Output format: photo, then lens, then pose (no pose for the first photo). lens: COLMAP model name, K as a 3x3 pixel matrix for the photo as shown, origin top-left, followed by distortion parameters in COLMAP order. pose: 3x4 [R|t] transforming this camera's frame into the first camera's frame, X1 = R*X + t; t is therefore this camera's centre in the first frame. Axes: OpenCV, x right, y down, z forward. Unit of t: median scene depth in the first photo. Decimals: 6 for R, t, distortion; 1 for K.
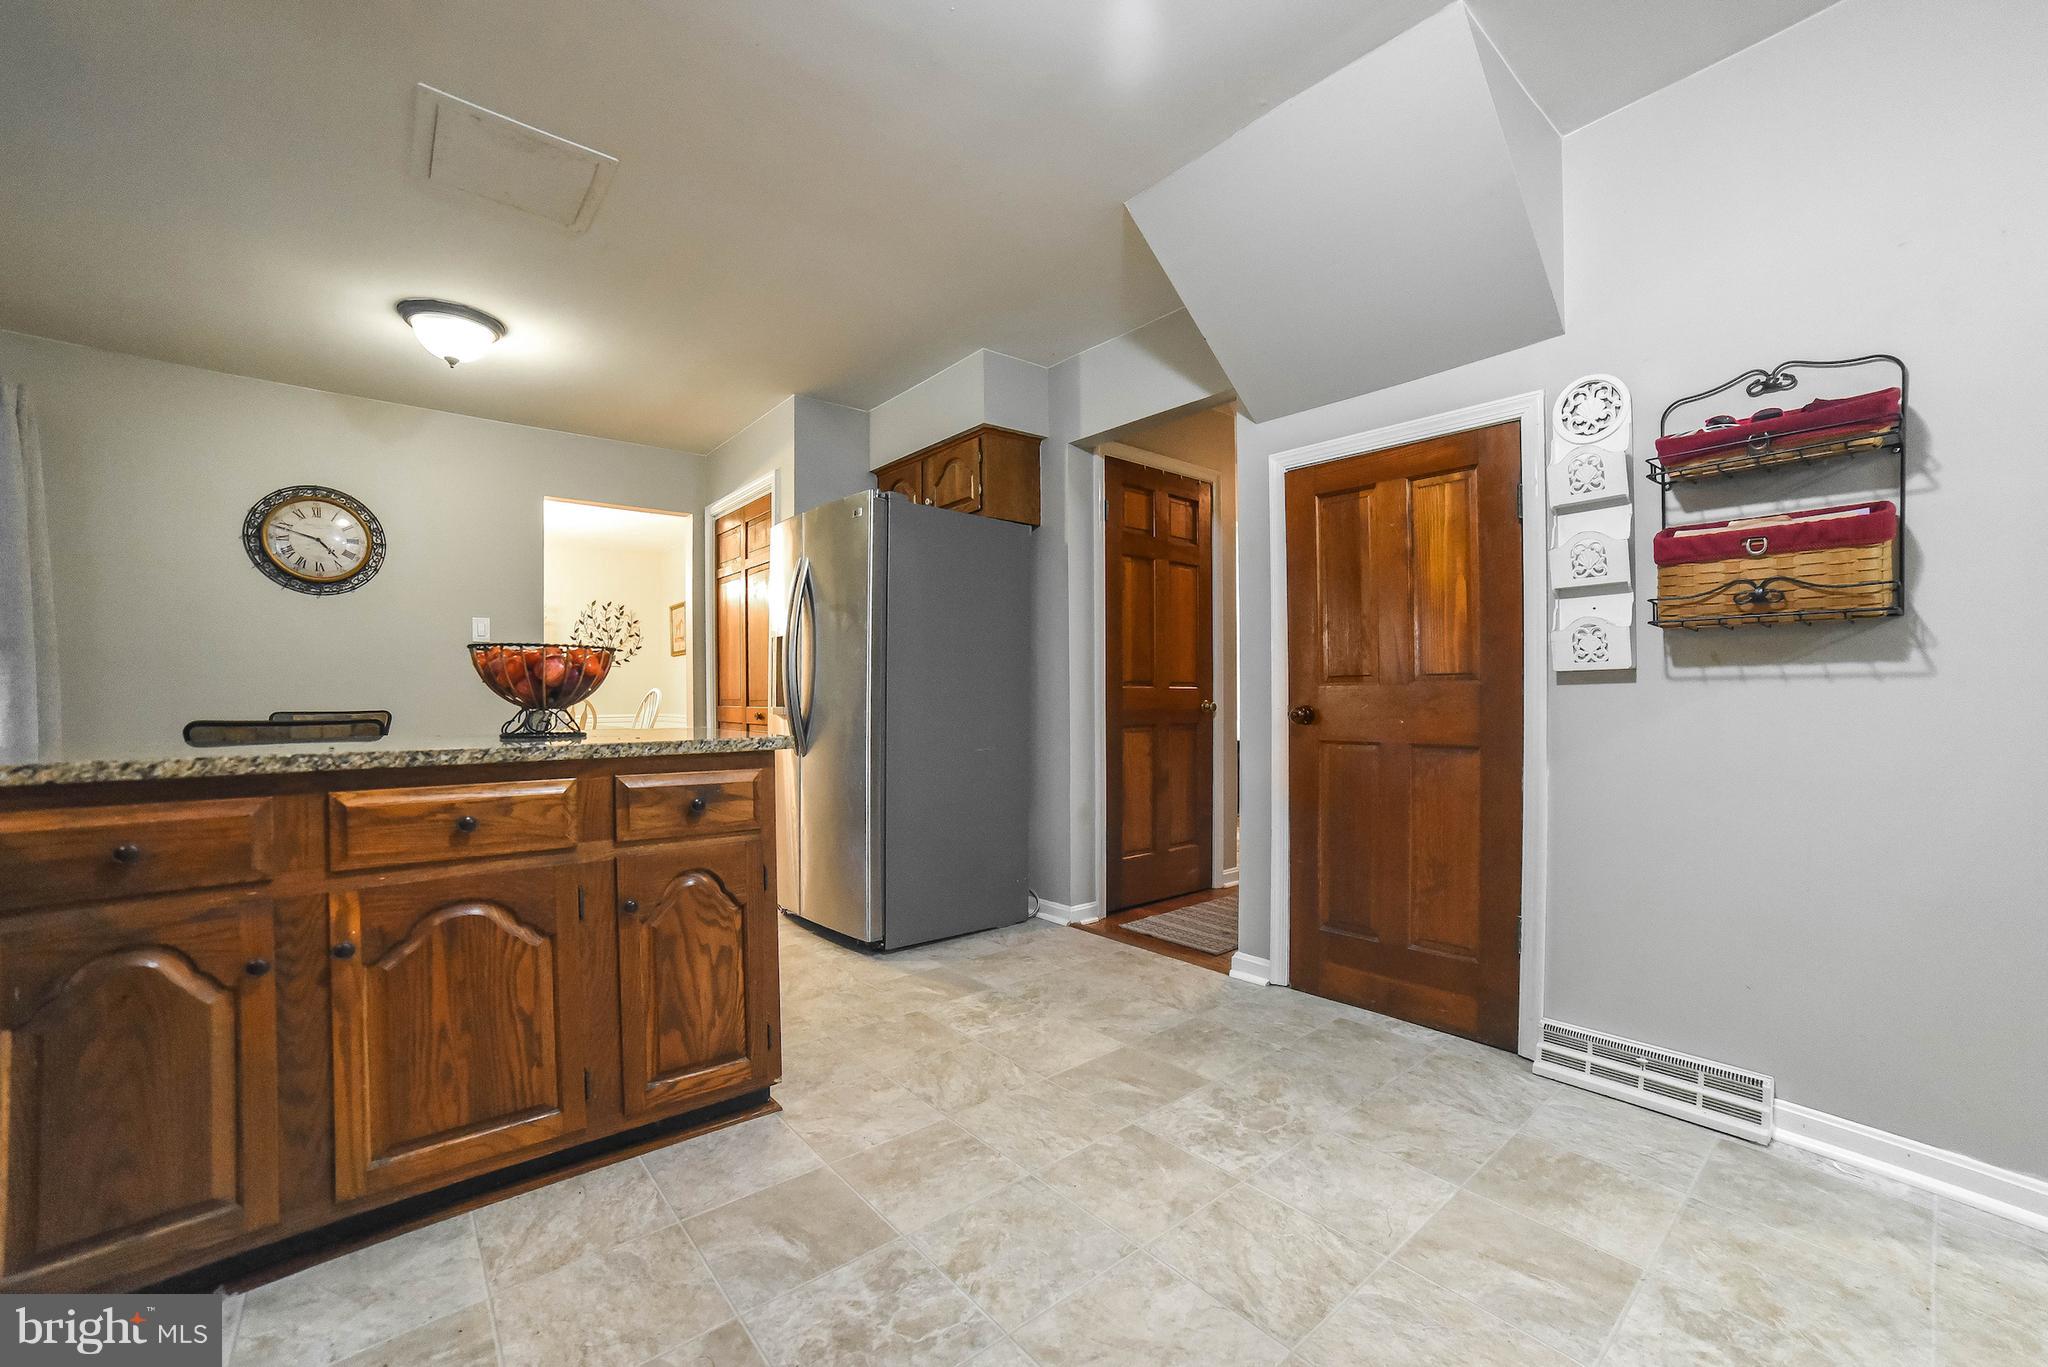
lens RADIAL K [[803.3, 0, 1020.3], [0, 803.3, 694.4], [0, 0, 1]] dist [-0.015598, 0.000224]
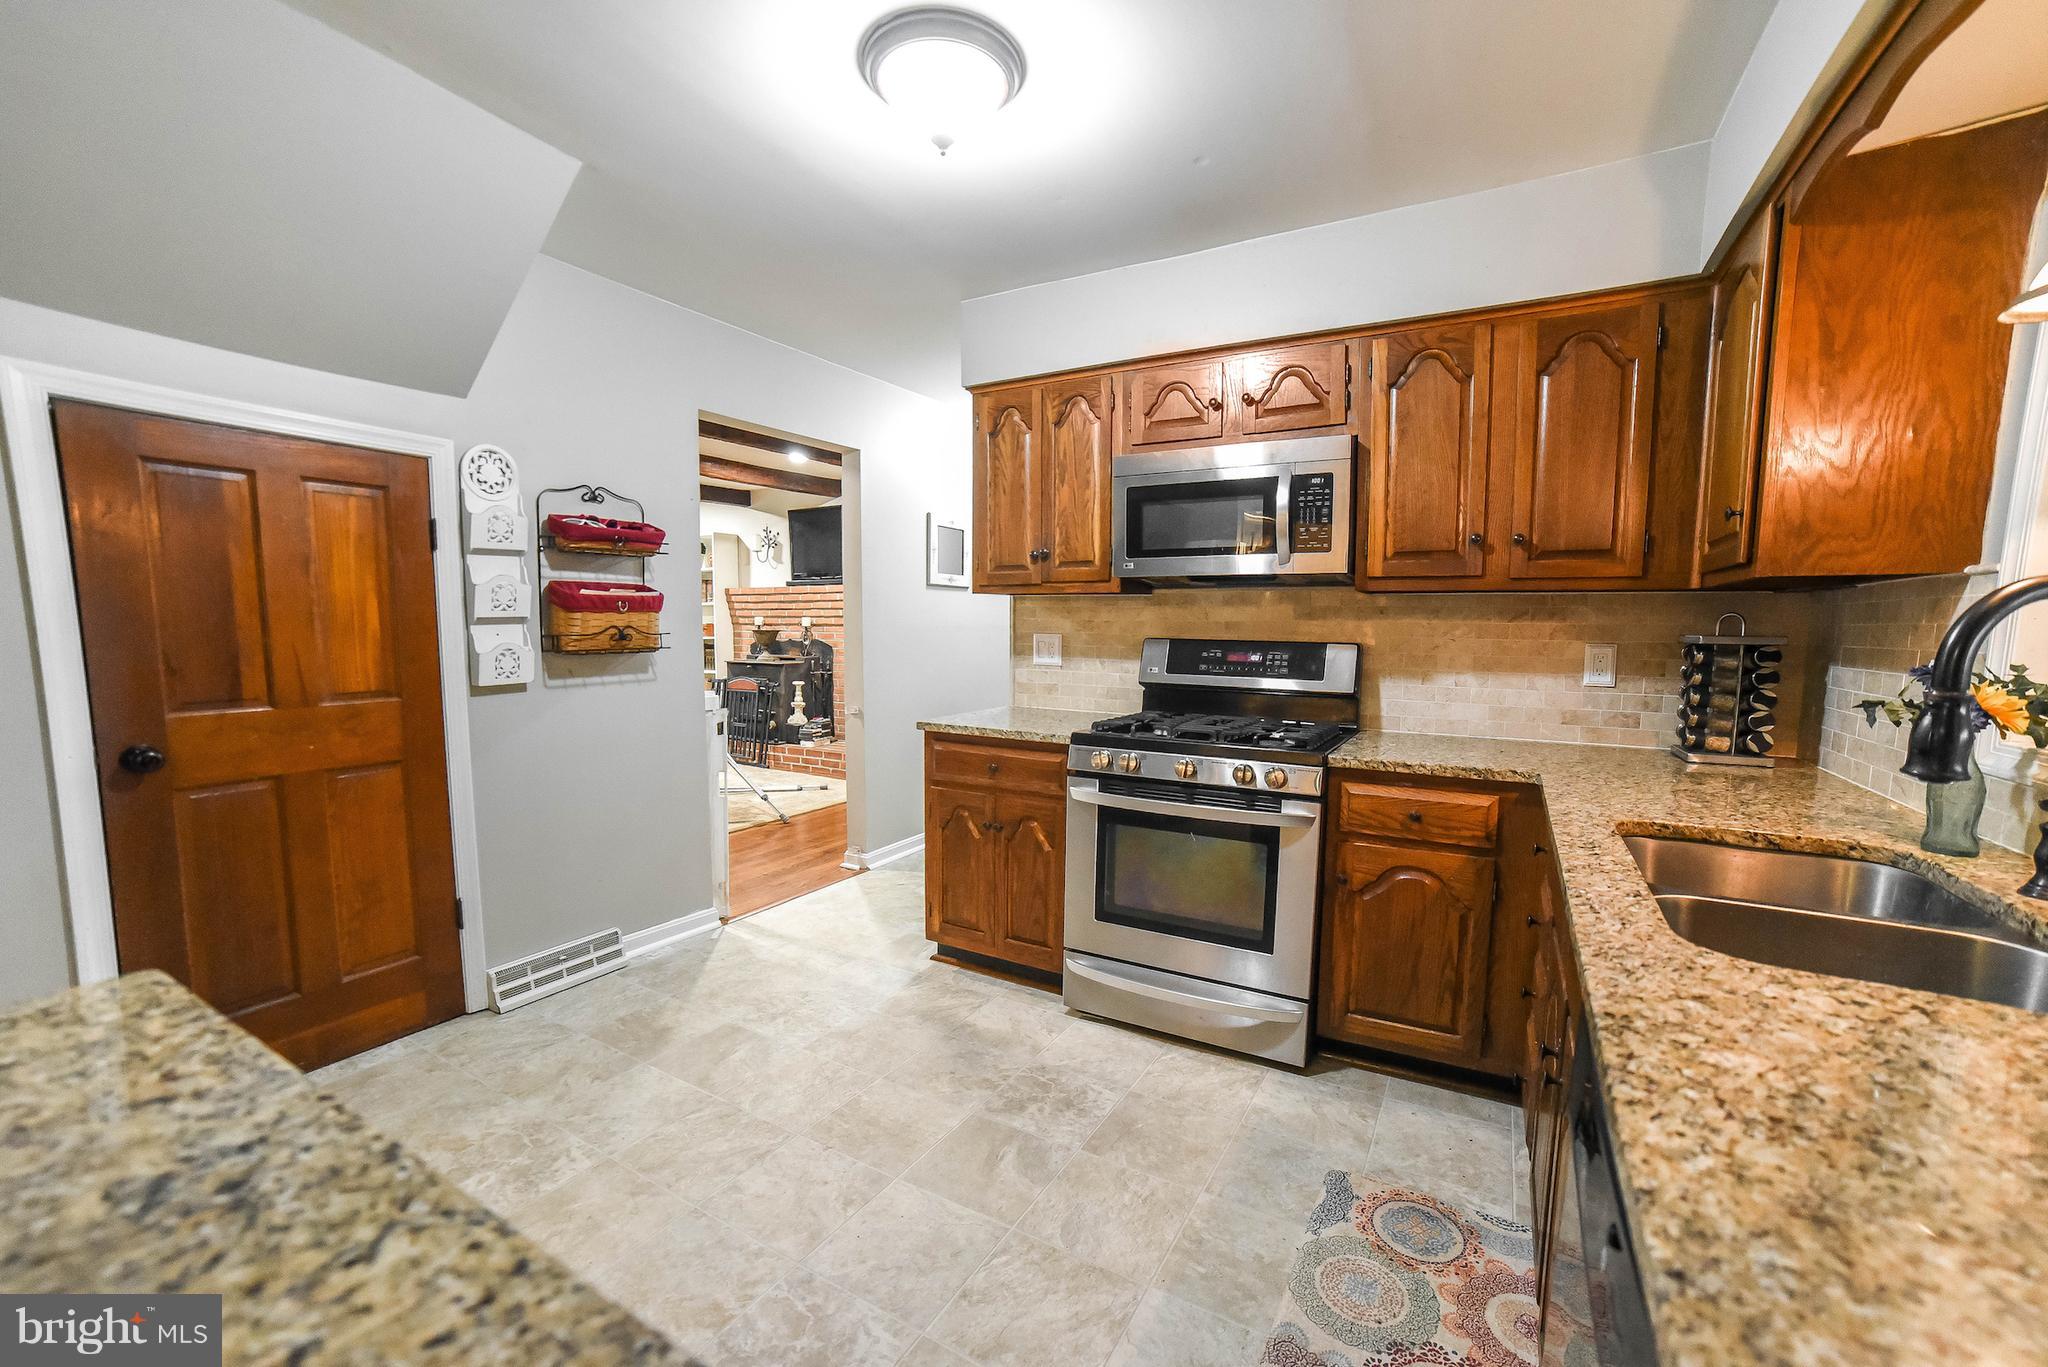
lens RADIAL K [[821.5, 0, 1042.3], [0, 821.5, 693.5], [0, 0, 1]] dist [-0.053649, 0.000087]
pose [[-0.354456, -0.079554, 0.931682, -0.866429], [-0.002453, 0.996450, 0.084151, -0.140008], [-0.935069, 0.027543, -0.353393, 0.731505]]
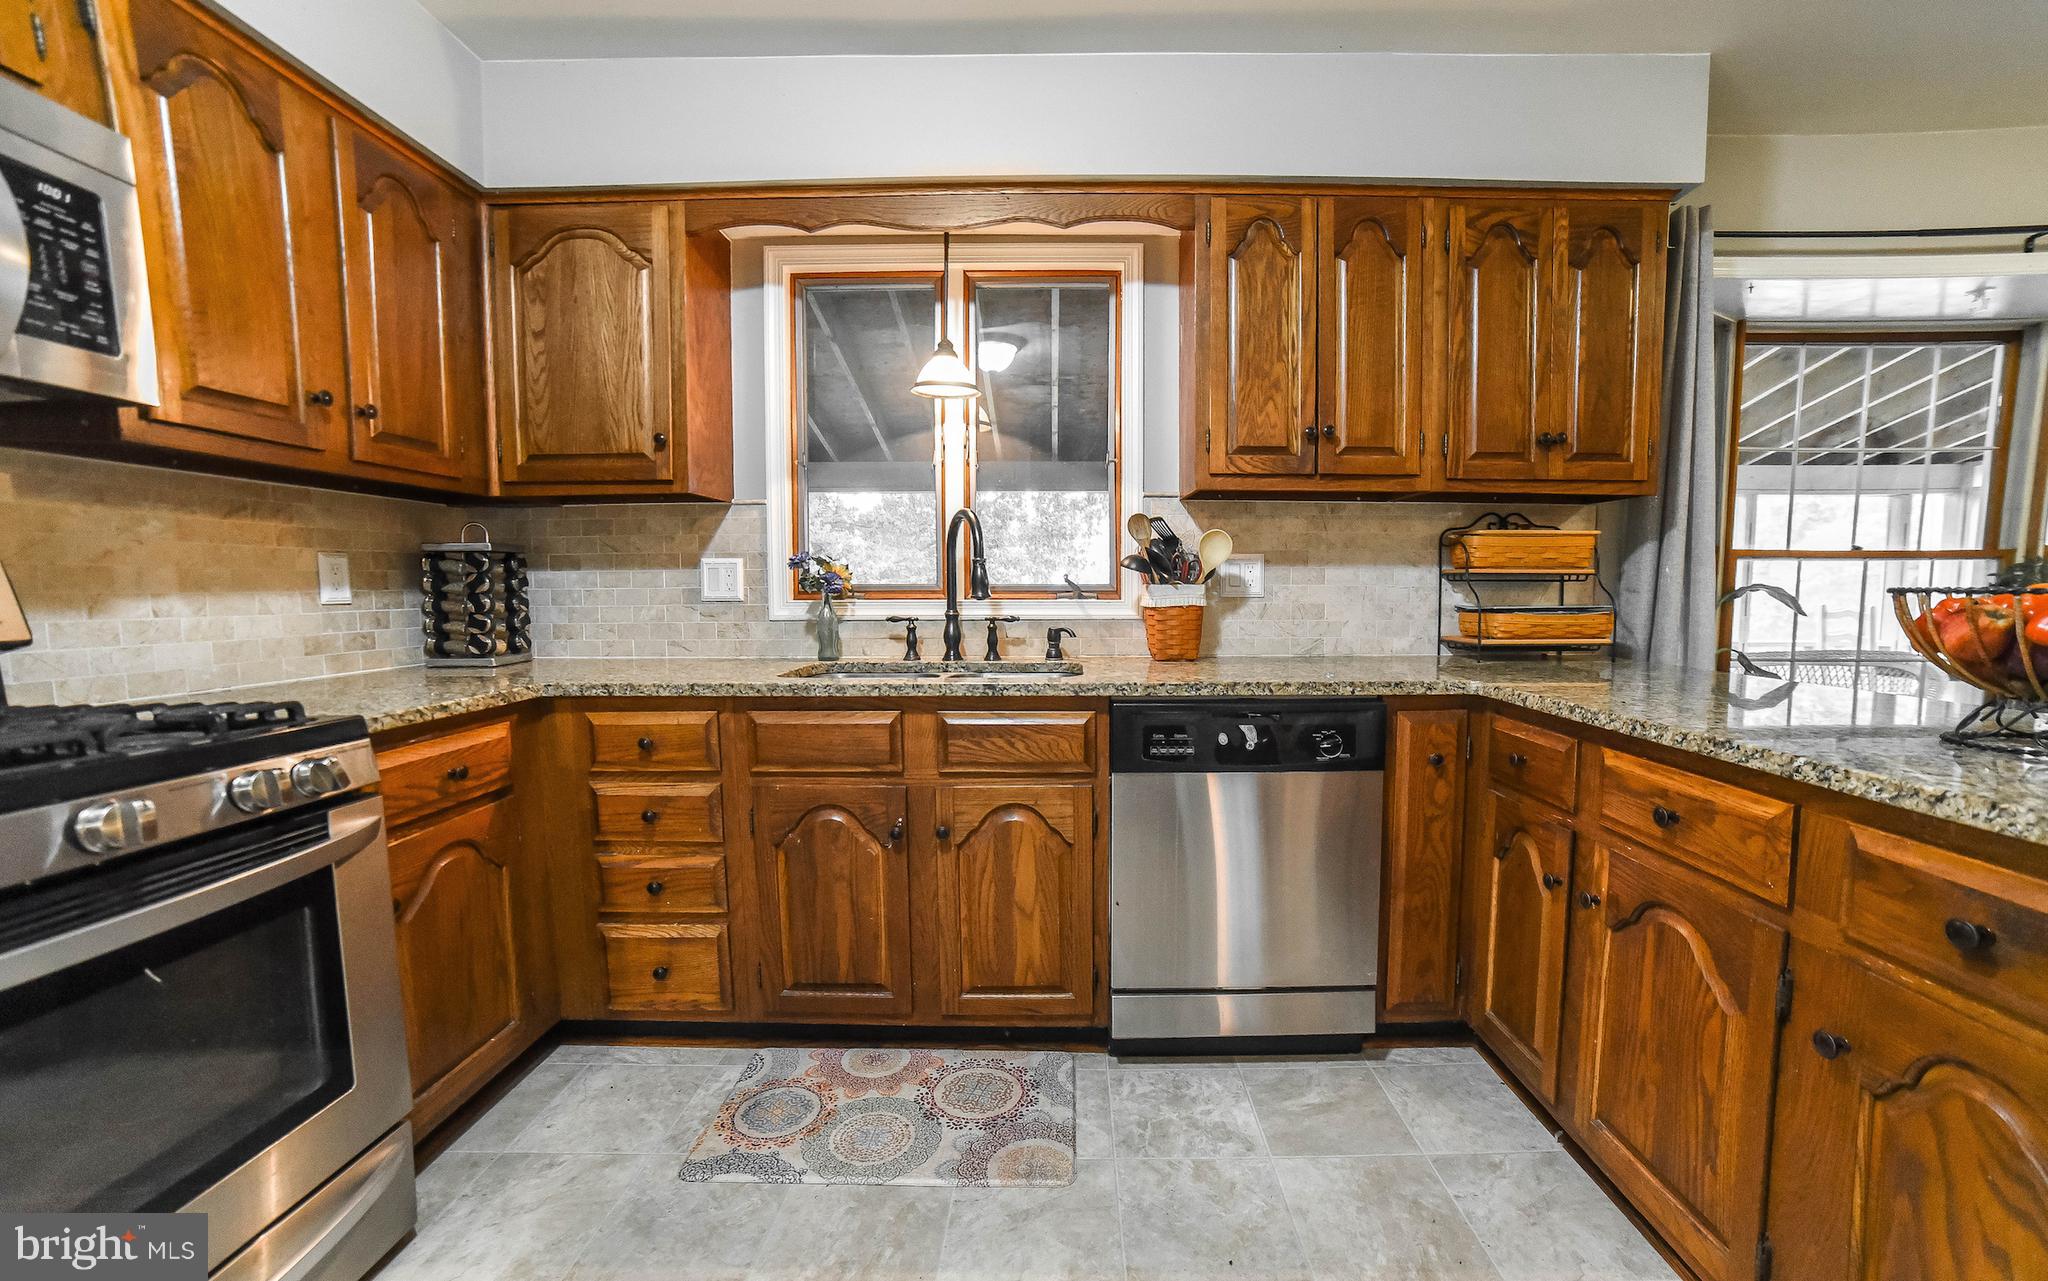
lens RADIAL K [[811.1, 0, 1029.6], [0, 811.1, 649.2], [0, 0, 1]] dist [-0.000641, 0.000116]
pose [[-0.662250, 0.061479, -0.746756, 0.295650], [0.001524, 0.996737, 0.080708, -0.065812], [0.749281, 0.052311, -0.660183, 0.851248]]
